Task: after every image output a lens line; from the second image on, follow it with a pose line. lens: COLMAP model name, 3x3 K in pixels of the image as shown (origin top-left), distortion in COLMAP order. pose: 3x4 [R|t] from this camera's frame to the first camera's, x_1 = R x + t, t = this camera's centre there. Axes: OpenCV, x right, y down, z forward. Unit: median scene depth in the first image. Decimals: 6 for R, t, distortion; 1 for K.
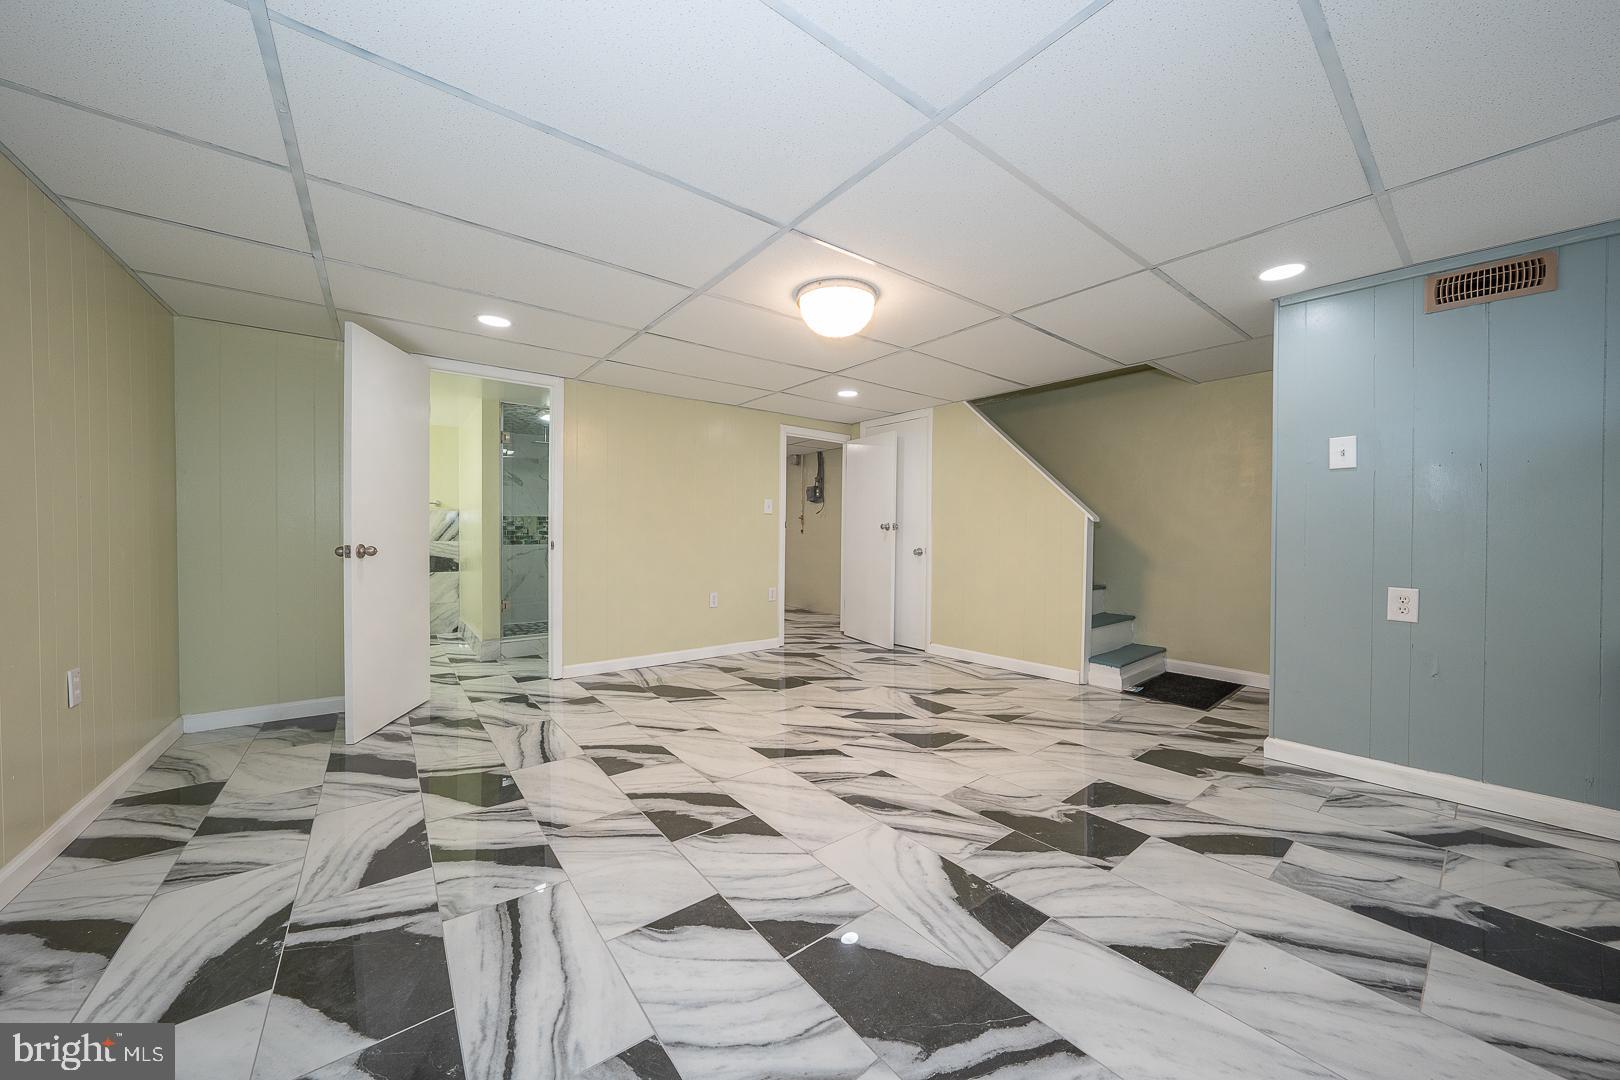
lens RADIAL K [[557.0, 0, 808.0], [0, 557.0, 536.8], [0, 0, 1]] dist [-0.027556, 0.005348]
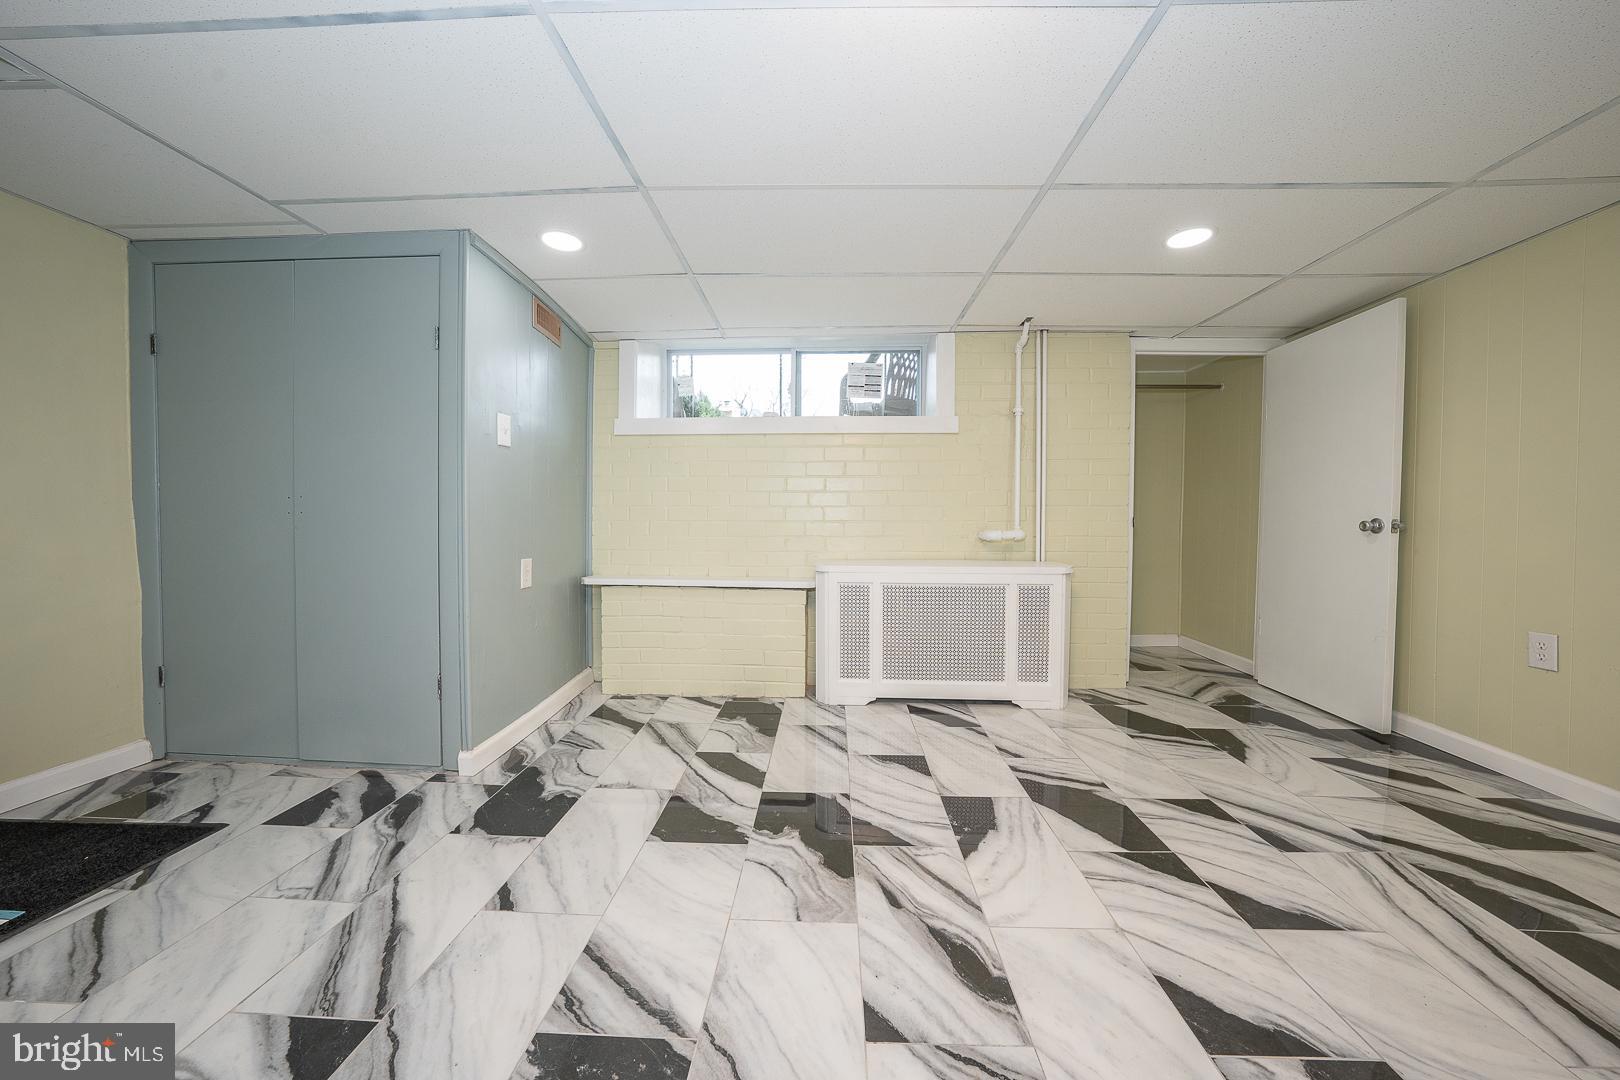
lens RADIAL K [[557.0, 0, 815.6], [0, 557.0, 531.7], [0, 0, 1]] dist [-0.027556, 0.005348]
pose [[-0.770912, -0.021009, 0.636595, -0.131706], [-0.000835, 0.999488, 0.031974, -0.000522], [-0.636941, 0.024117, -0.770535, 1.690360]]
